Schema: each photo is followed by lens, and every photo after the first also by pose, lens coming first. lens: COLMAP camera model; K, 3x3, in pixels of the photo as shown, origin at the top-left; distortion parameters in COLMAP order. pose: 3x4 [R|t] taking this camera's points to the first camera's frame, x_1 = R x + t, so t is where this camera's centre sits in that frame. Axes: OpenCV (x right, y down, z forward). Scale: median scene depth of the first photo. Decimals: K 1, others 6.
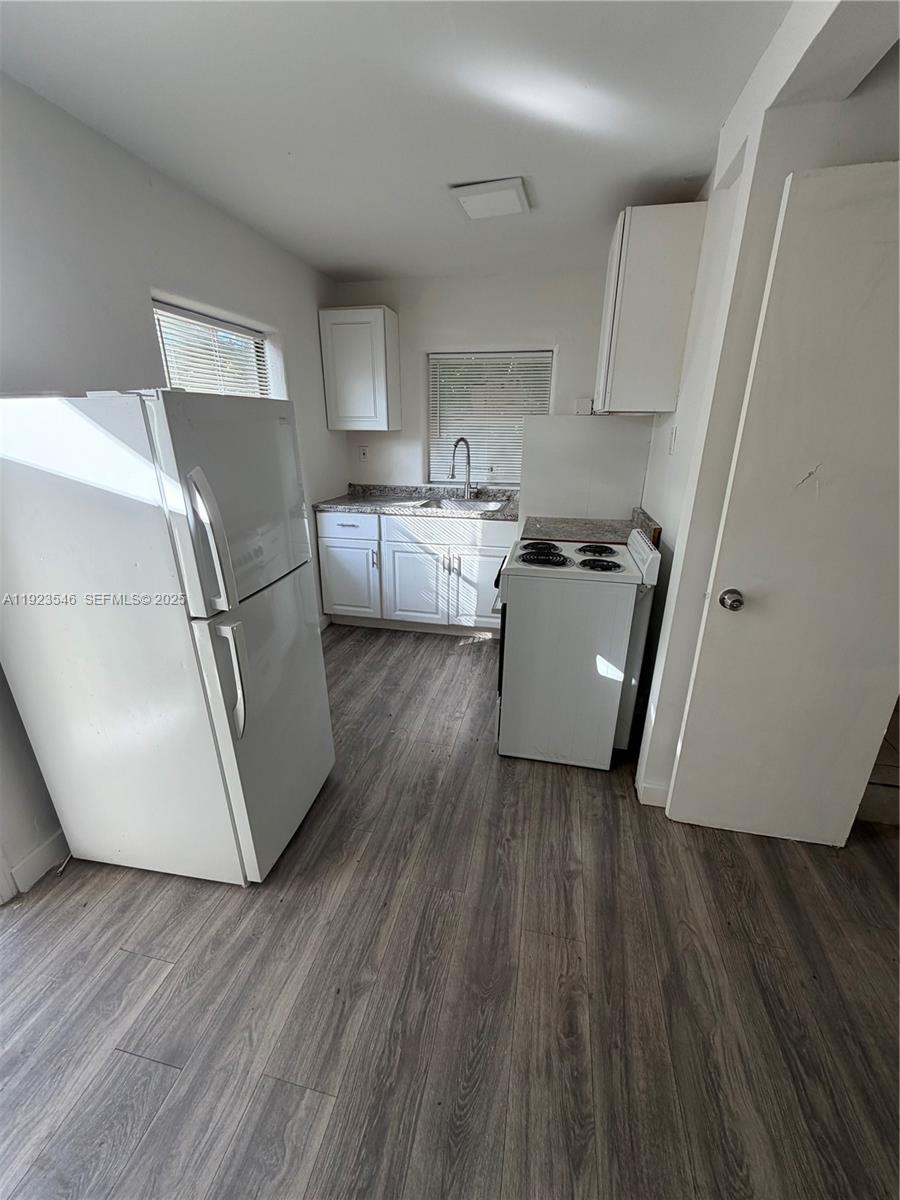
lens RADIAL K [[477.6, 0, 452.4], [0, 477.6, 600.7], [0, 0, 1]] dist [0.001522, 0.000108]
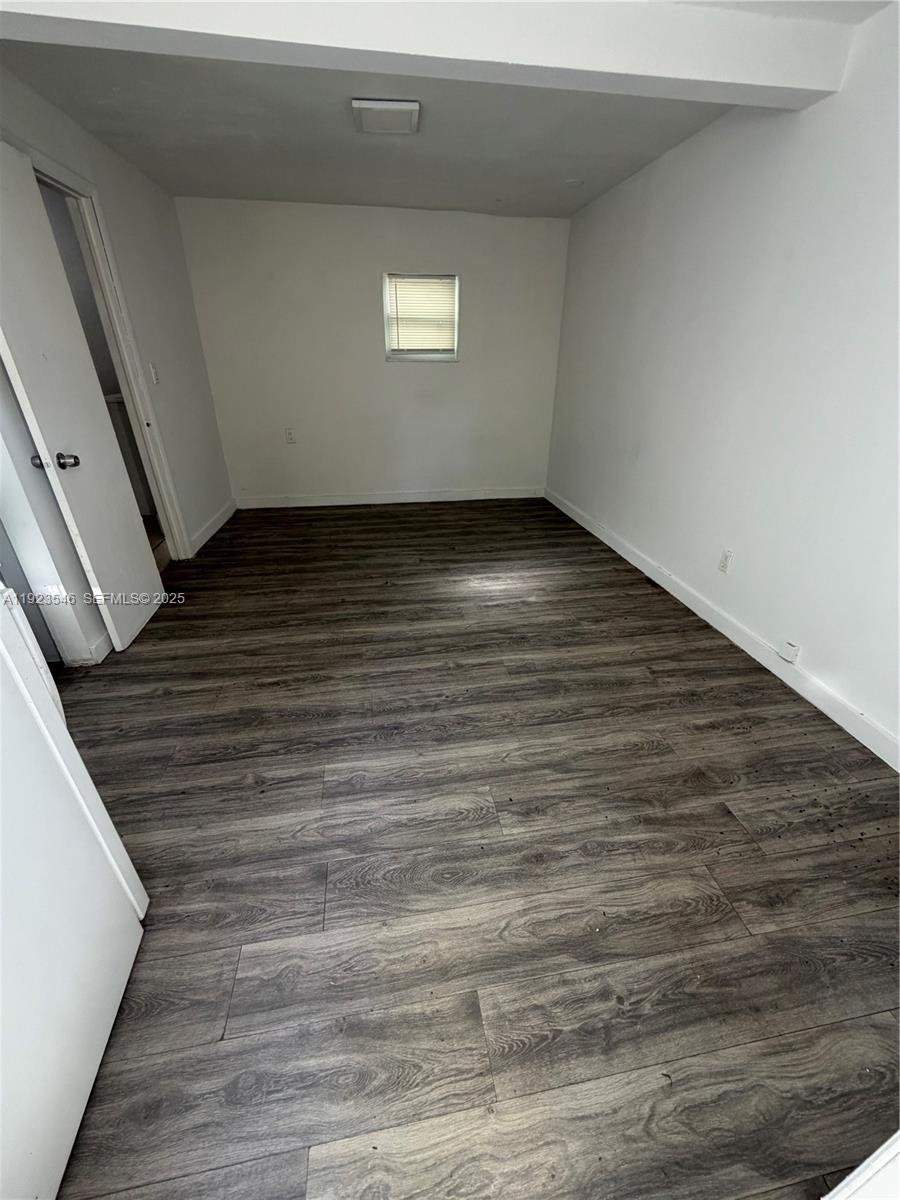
lens RADIAL K [[477.6, 0, 452.1], [0, 477.6, 600.6], [0, 0, 1]] dist [0.001522, 0.000108]
pose [[-0.373465, -0.434065, 0.819824, -1.255300], [0.314640, 0.772108, 0.552133, -0.107261], [-0.872654, 0.464152, -0.151781, 0.531508]]
